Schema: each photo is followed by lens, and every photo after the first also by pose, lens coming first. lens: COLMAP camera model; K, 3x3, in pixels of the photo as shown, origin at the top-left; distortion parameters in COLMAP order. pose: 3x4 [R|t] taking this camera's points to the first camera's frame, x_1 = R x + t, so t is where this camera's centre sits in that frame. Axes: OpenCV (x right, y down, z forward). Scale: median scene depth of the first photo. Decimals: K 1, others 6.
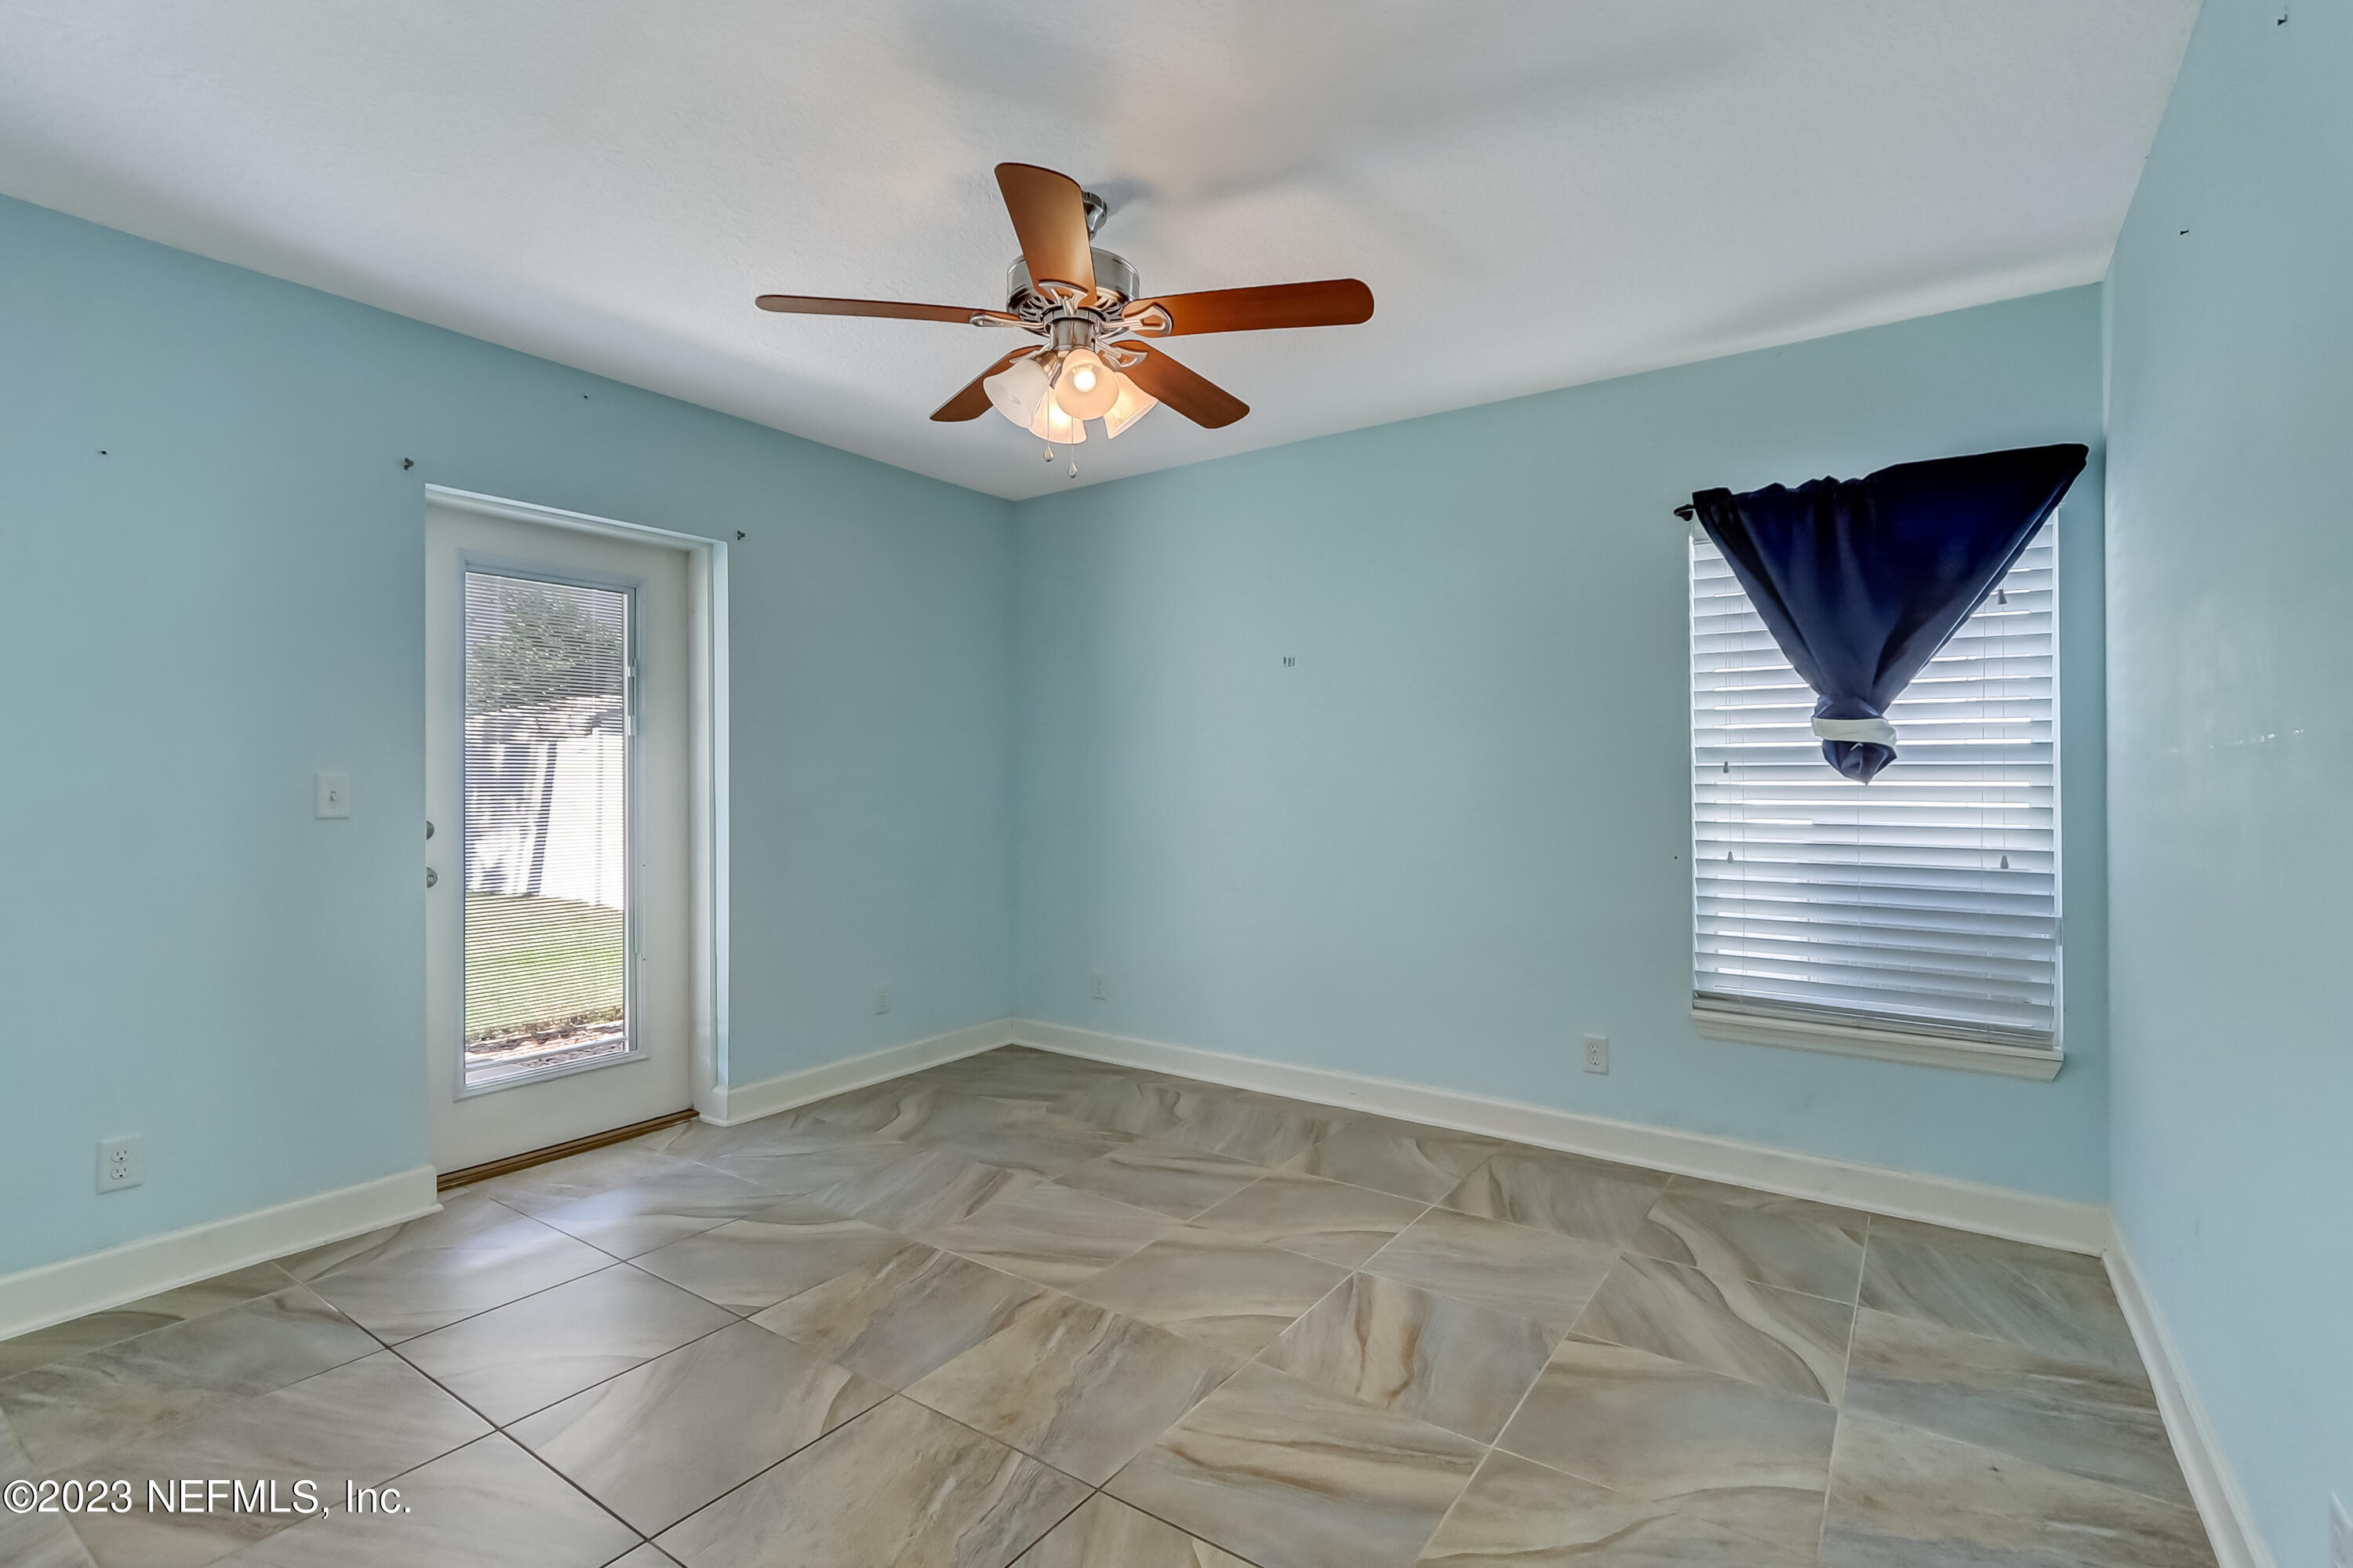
lens RADIAL K [[1083.5, 0, 1171.1], [0, 1083.5, 783.1], [0, 0, 1]] dist [0.000240, 0.002837]
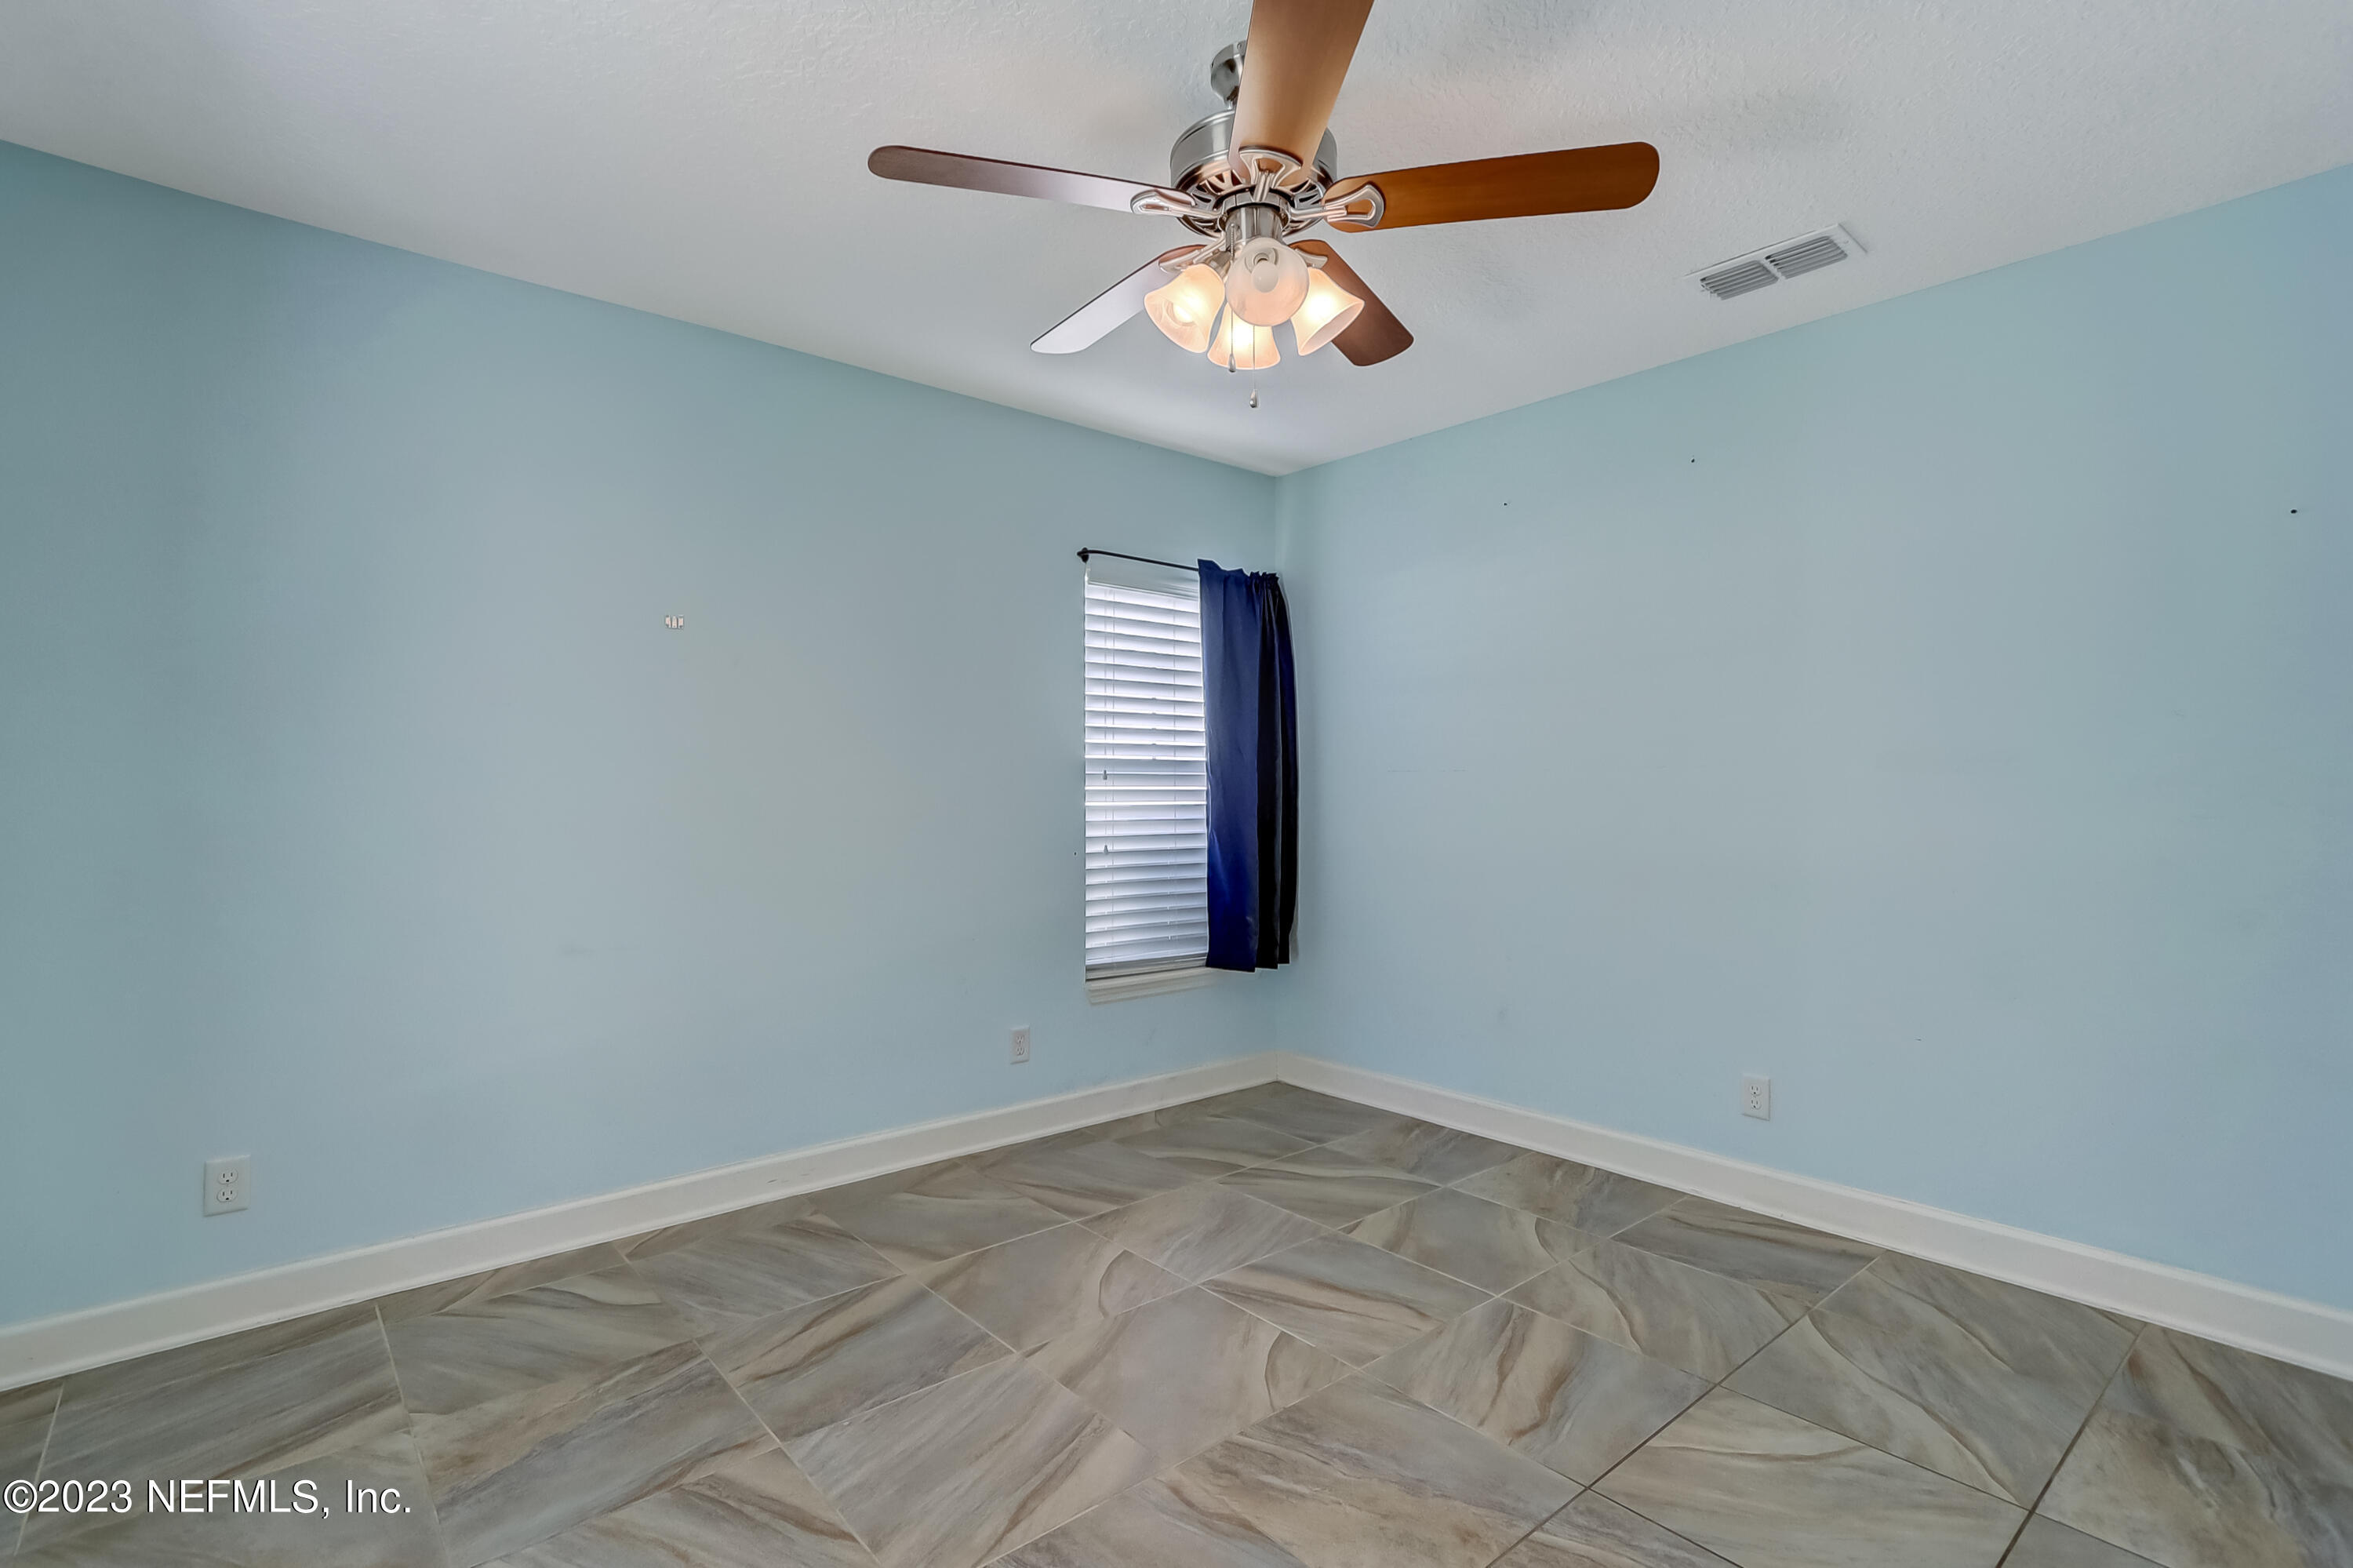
lens RADIAL K [[1098.9, 0, 1167.0], [0, 1098.9, 786.5], [0, 0, 1]] dist [0.000005, 0.003509]
pose [[0.256598, 0.000015, 0.966518, -0.876723], [0.002370, 0.999997, -0.000645, -0.000682], [-0.966515, 0.002456, 0.256597, 0.844744]]
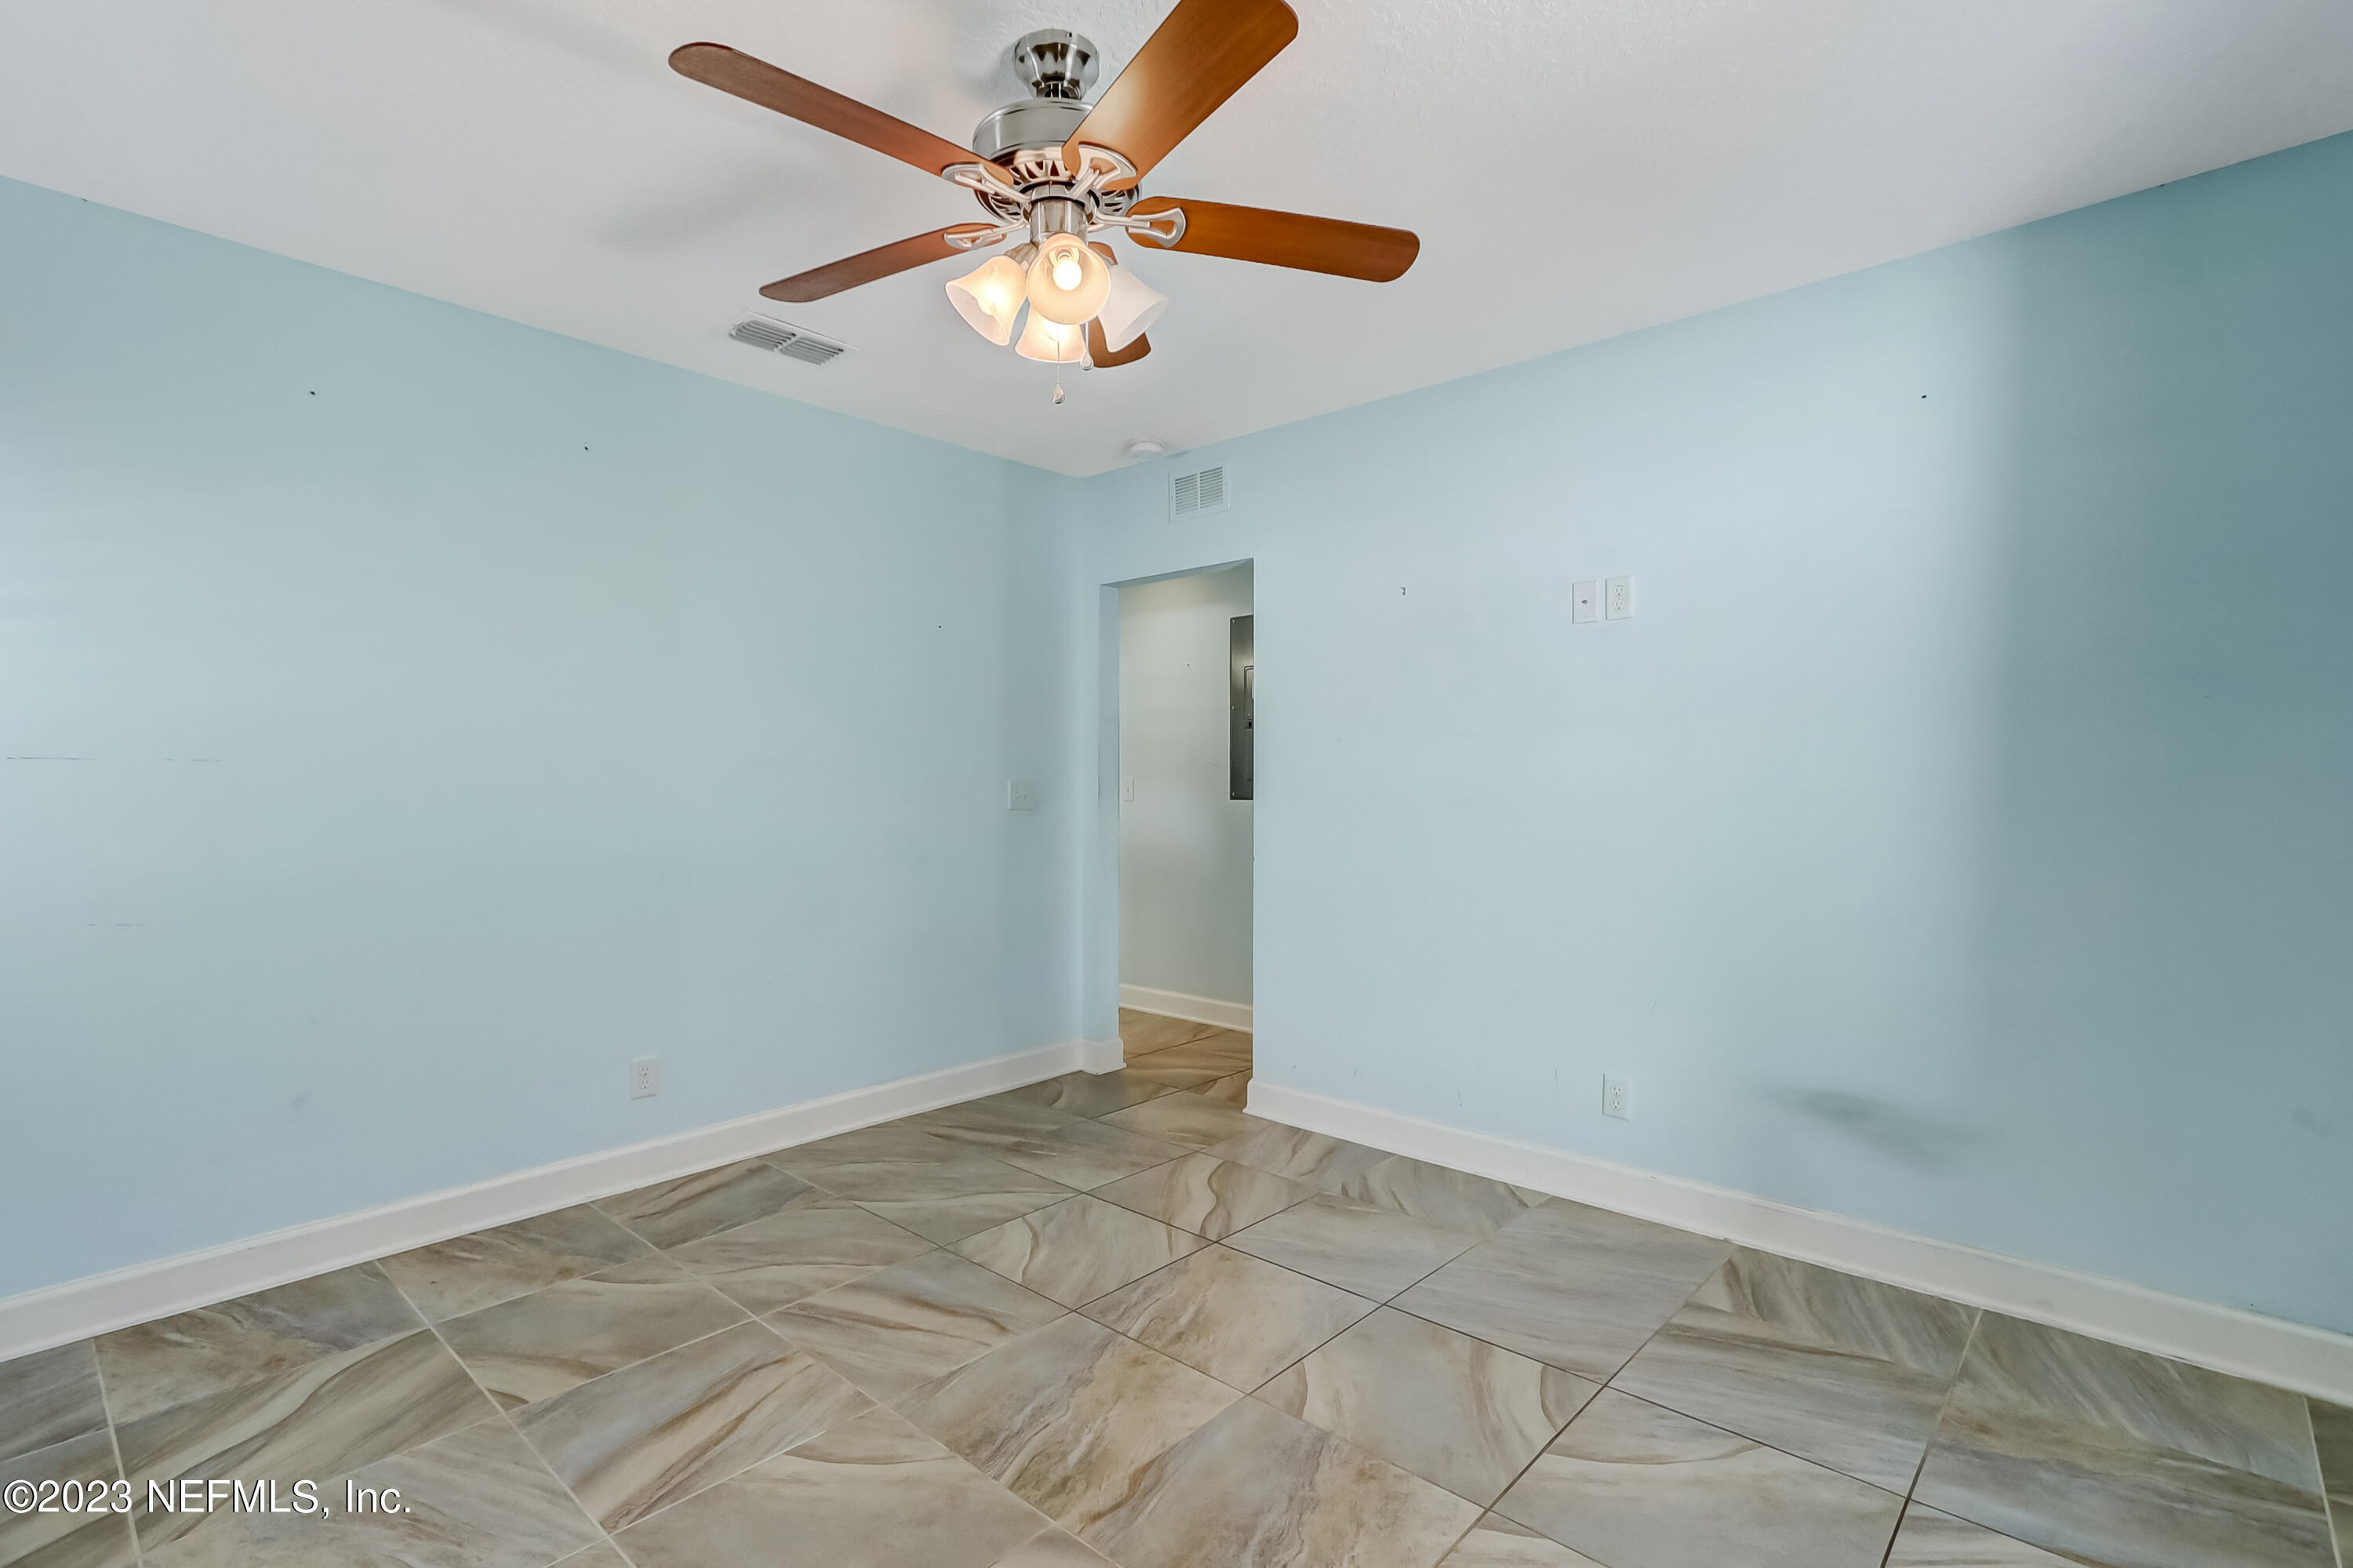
lens RADIAL K [[1106.6, 0, 1163.3], [0, 1106.6, 772.0], [0, 0, 1]] dist [0.006452, 0.000903]
pose [[-0.990854, -0.000748, 0.134937, -0.274707], [-0.000760, 1.000000, -0.000039, -0.012148], [-0.134937, -0.000141, -0.990854, 1.778213]]
